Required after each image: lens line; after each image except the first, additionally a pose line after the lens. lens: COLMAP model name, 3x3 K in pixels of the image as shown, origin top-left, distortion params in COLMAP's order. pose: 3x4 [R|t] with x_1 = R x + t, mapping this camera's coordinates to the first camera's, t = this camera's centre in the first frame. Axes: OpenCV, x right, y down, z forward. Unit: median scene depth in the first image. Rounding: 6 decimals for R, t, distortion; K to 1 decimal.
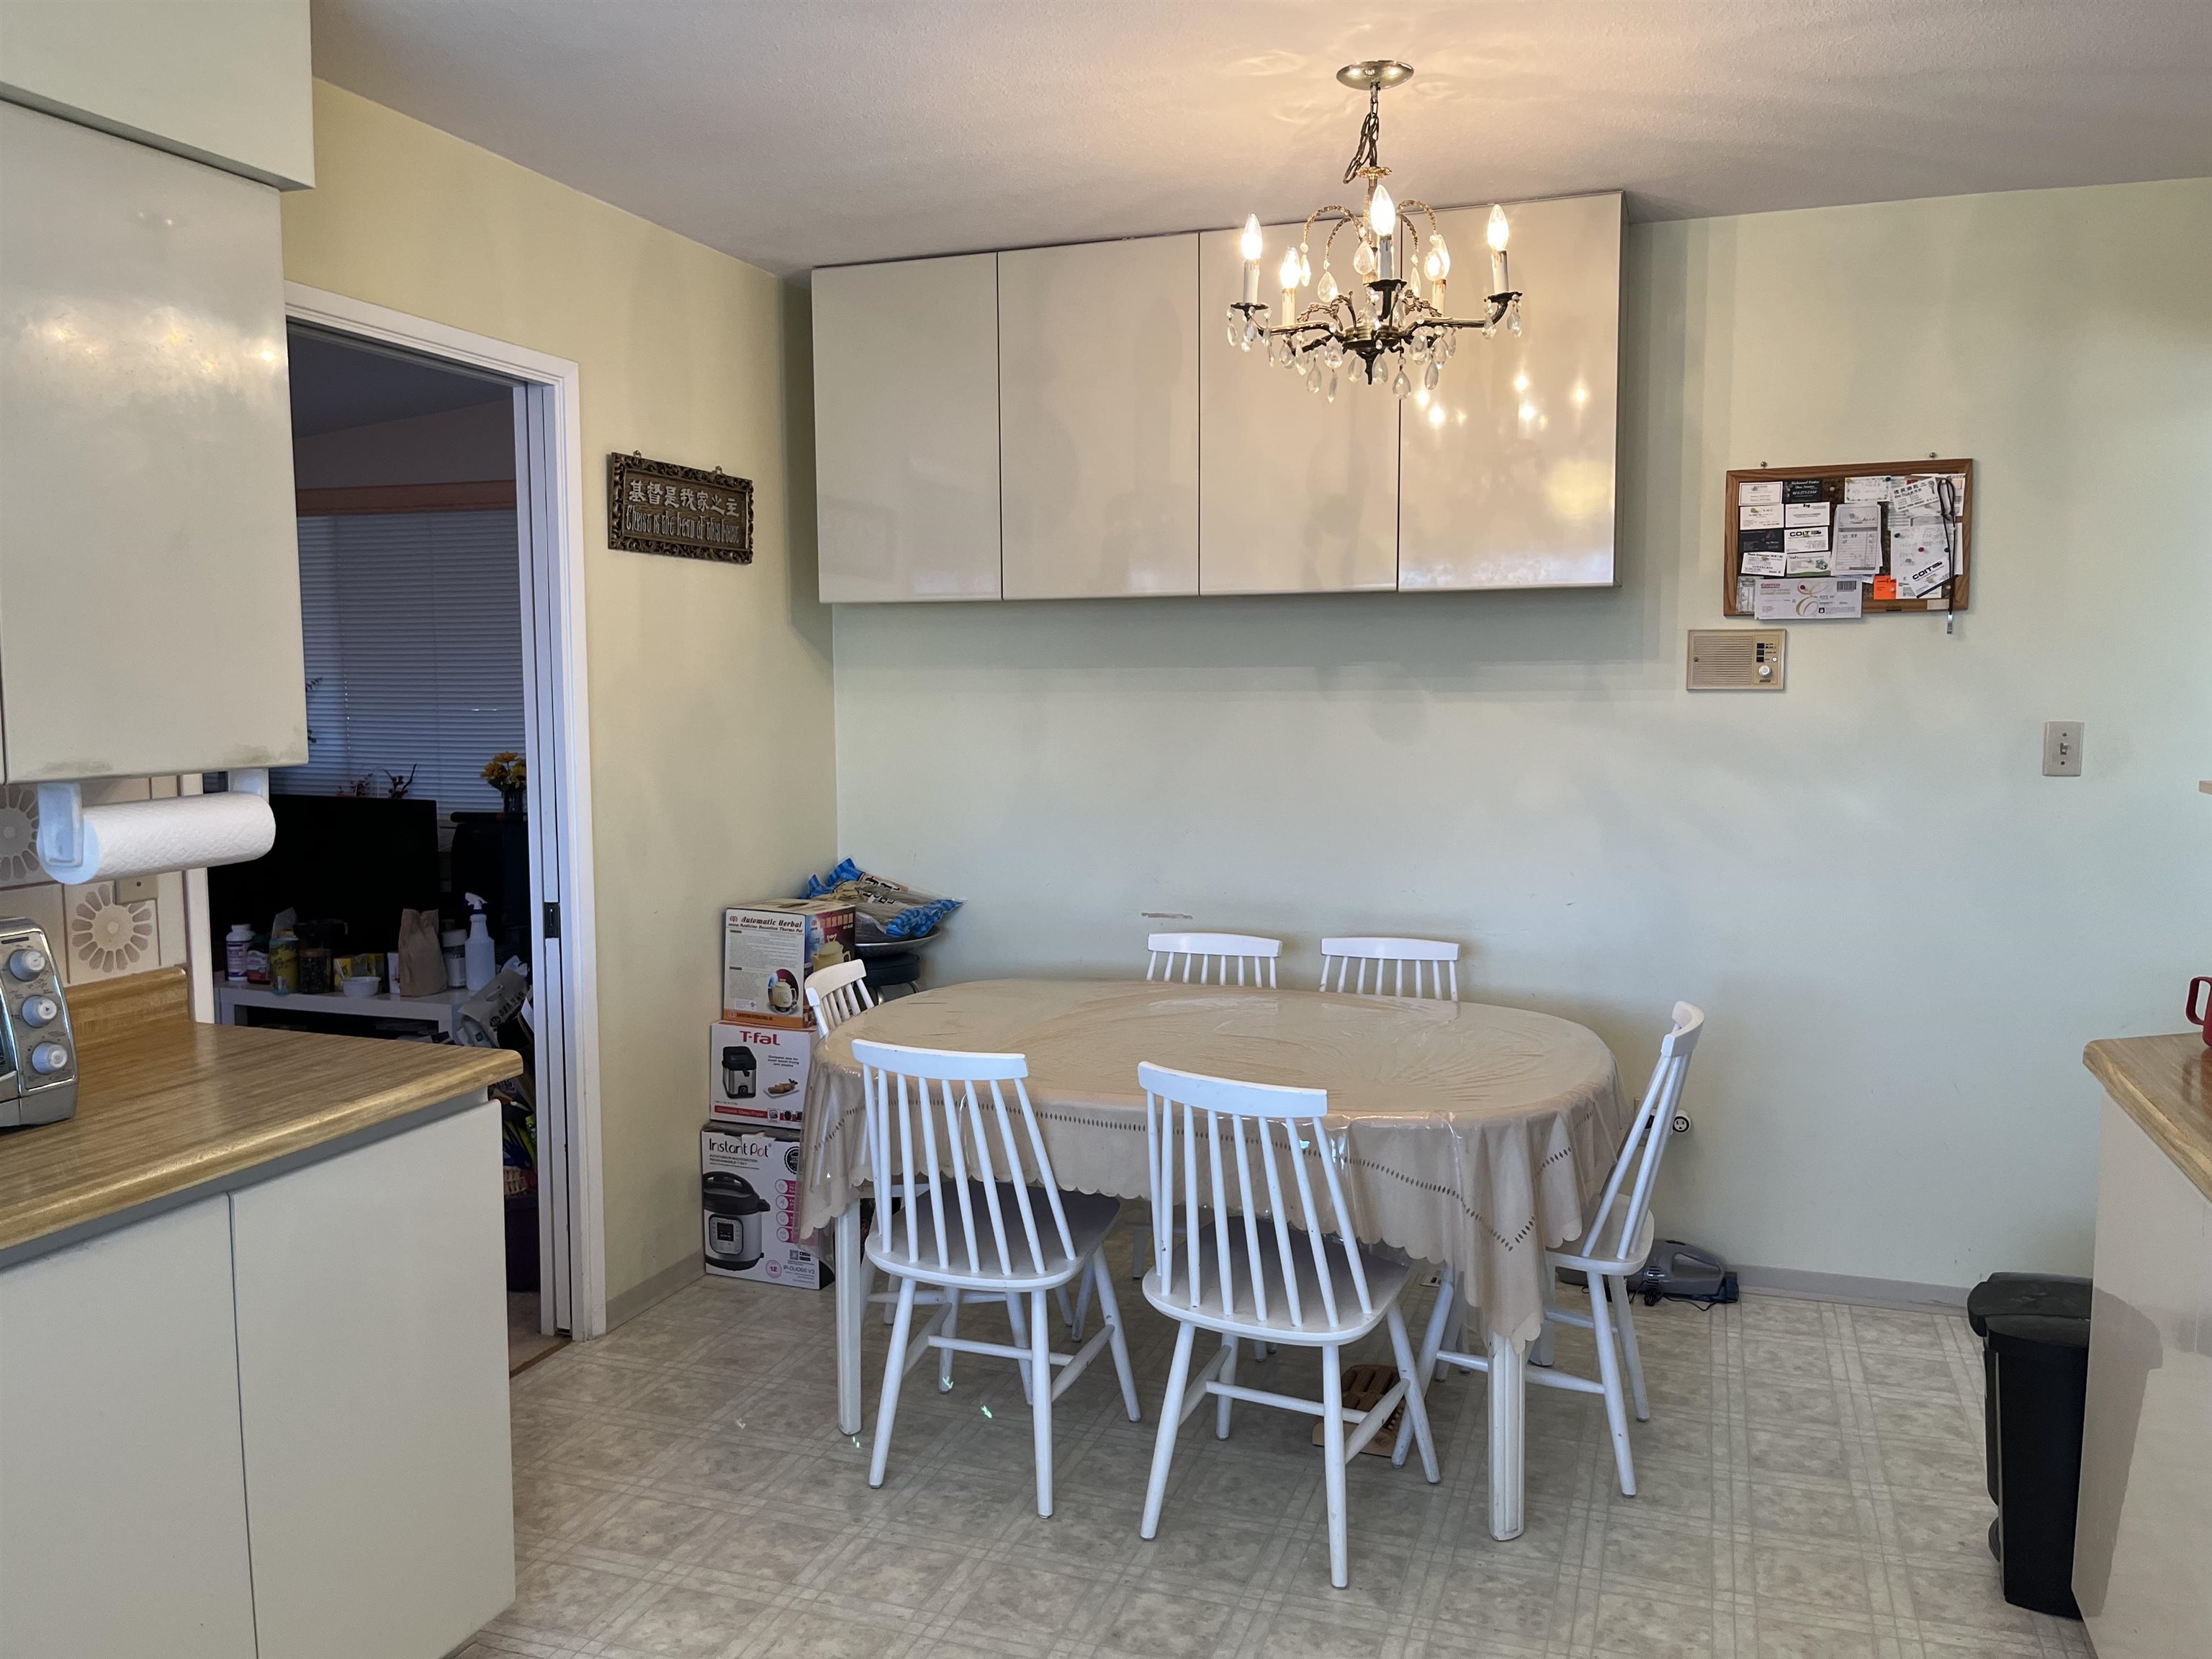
lens RADIAL K [[1696.1, 0, 1115.4], [0, 1696.1, 836.9], [0, 0, 1]] dist [0.053524, -0.050736]
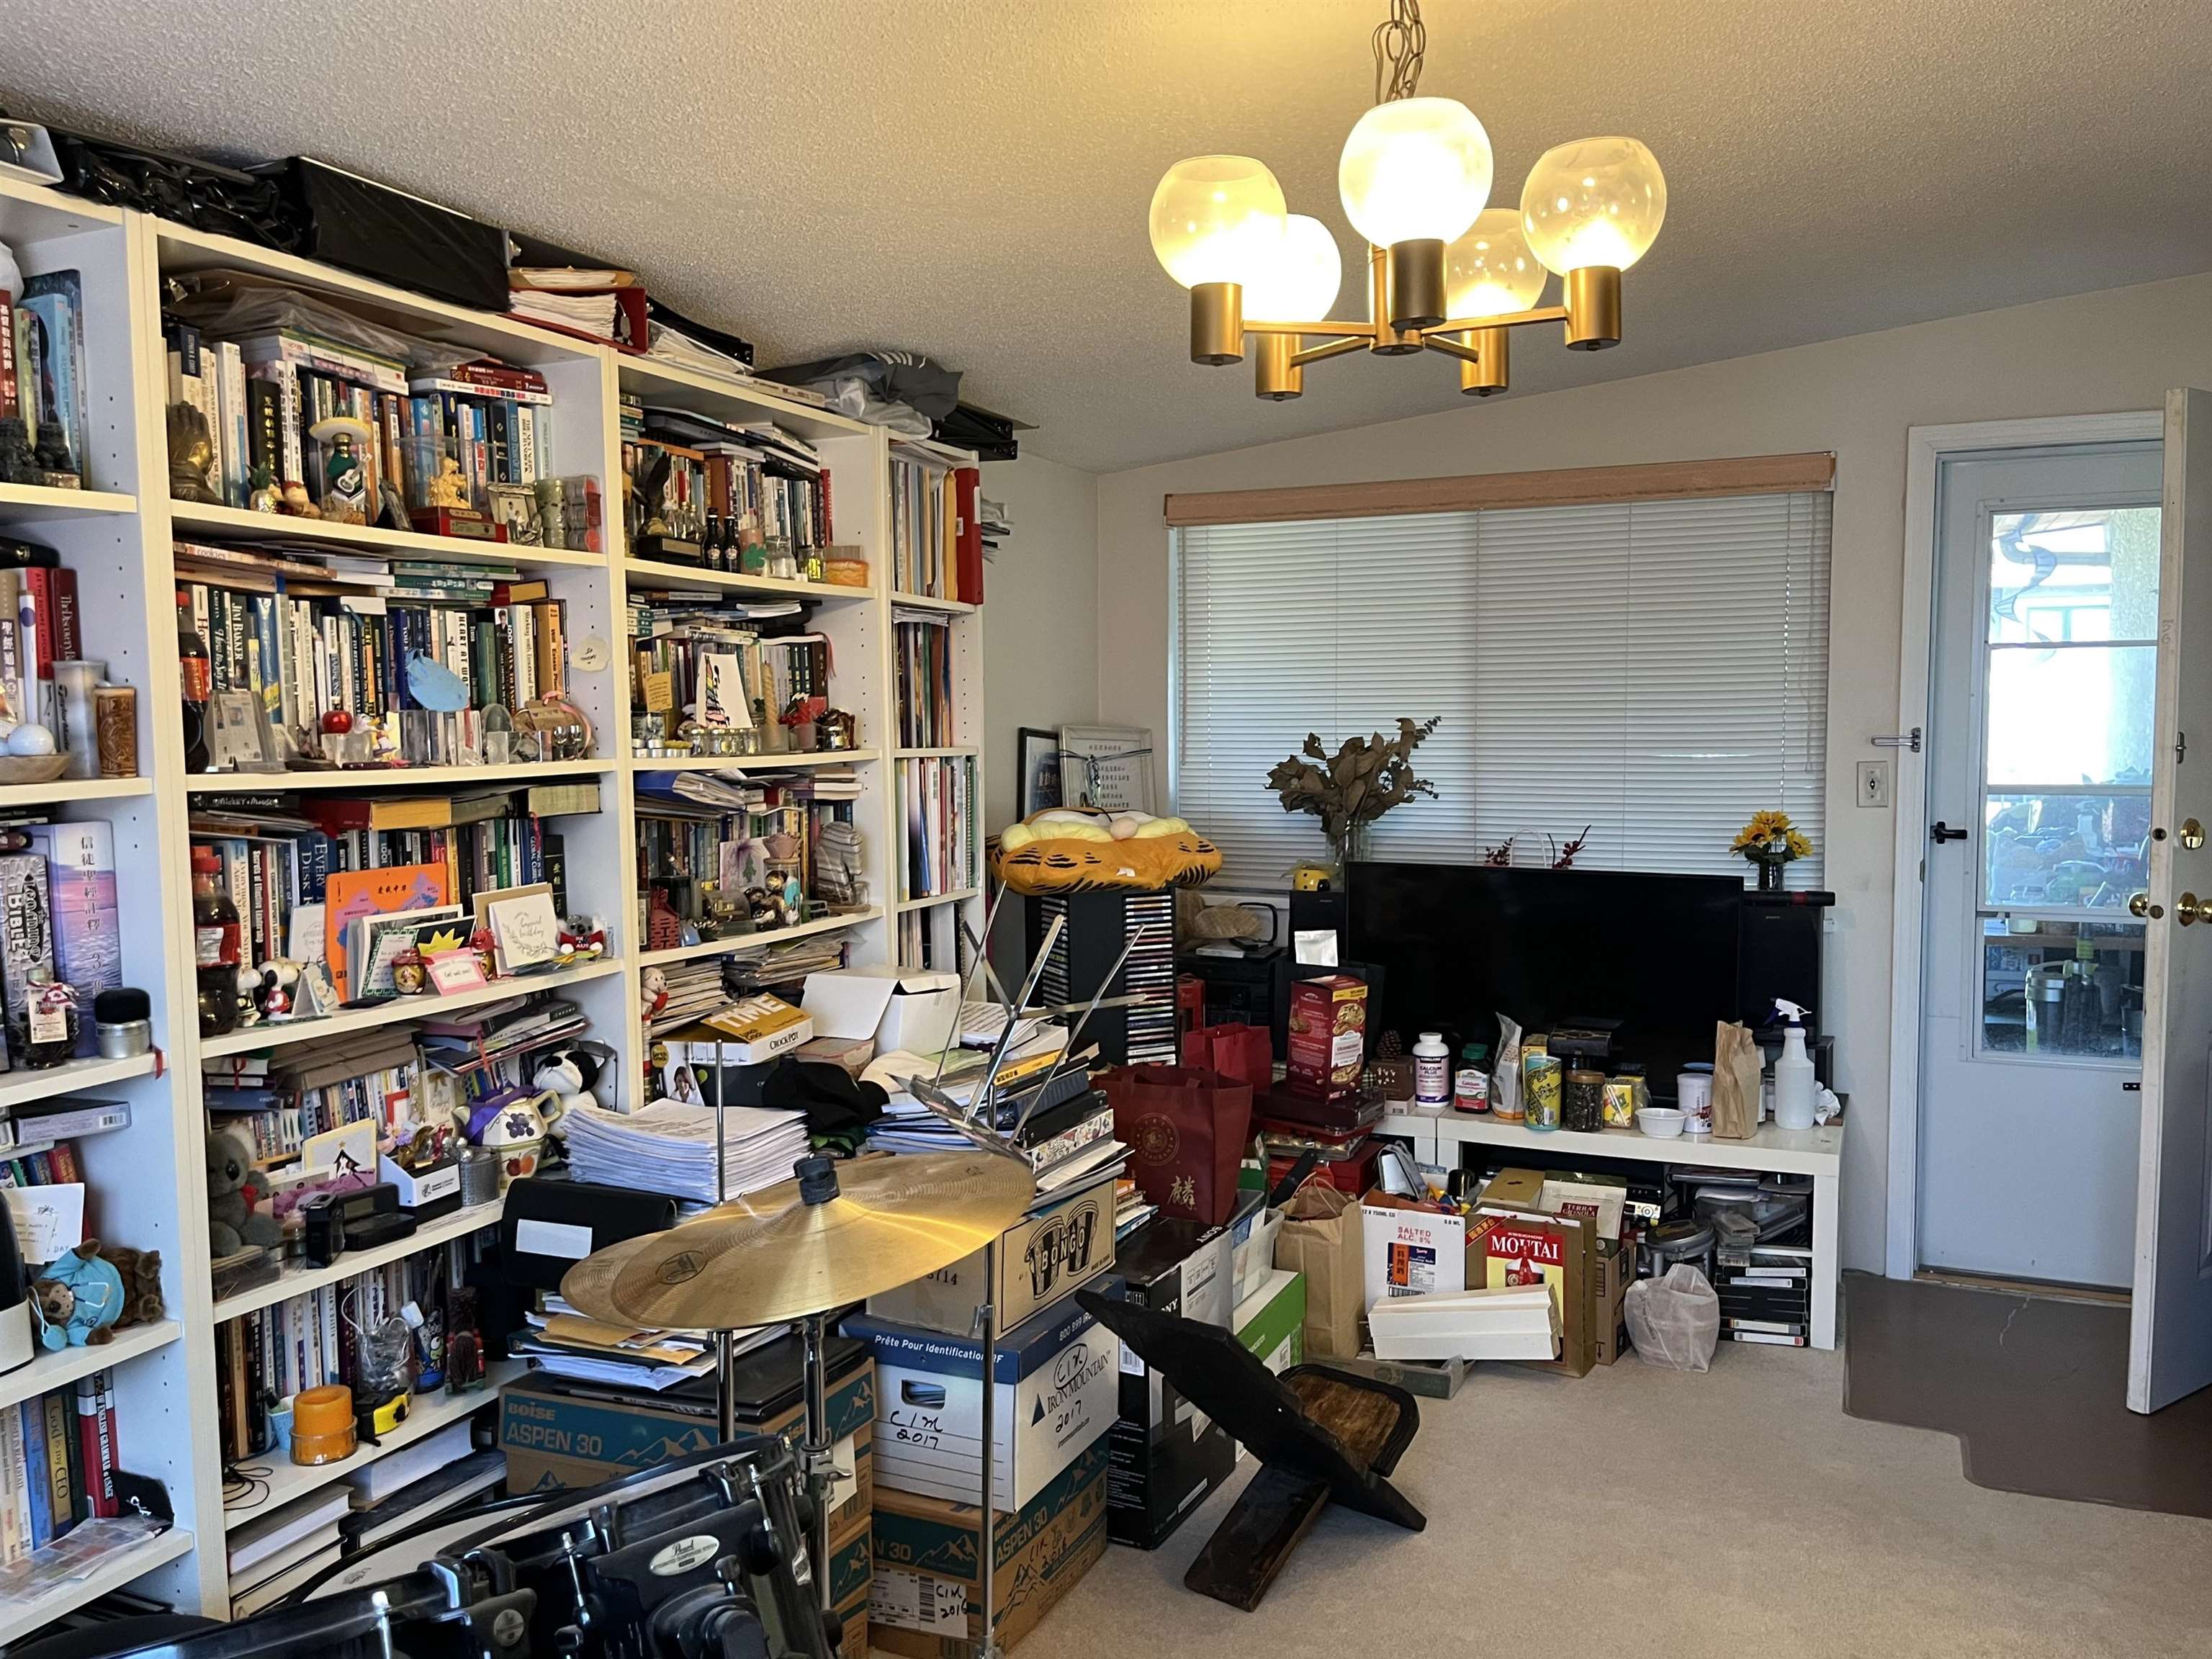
lens RADIAL K [[1696.1, 0, 1115.4], [0, 1696.1, 836.9], [0, 0, 1]] dist [0.053524, -0.050736]
pose [[0.996716, -0.000630, -0.080968, -1.253228], [-0.001191, 0.999748, -0.022438, -0.044167], [0.080962, 0.022460, 0.996464, 0.459118]]
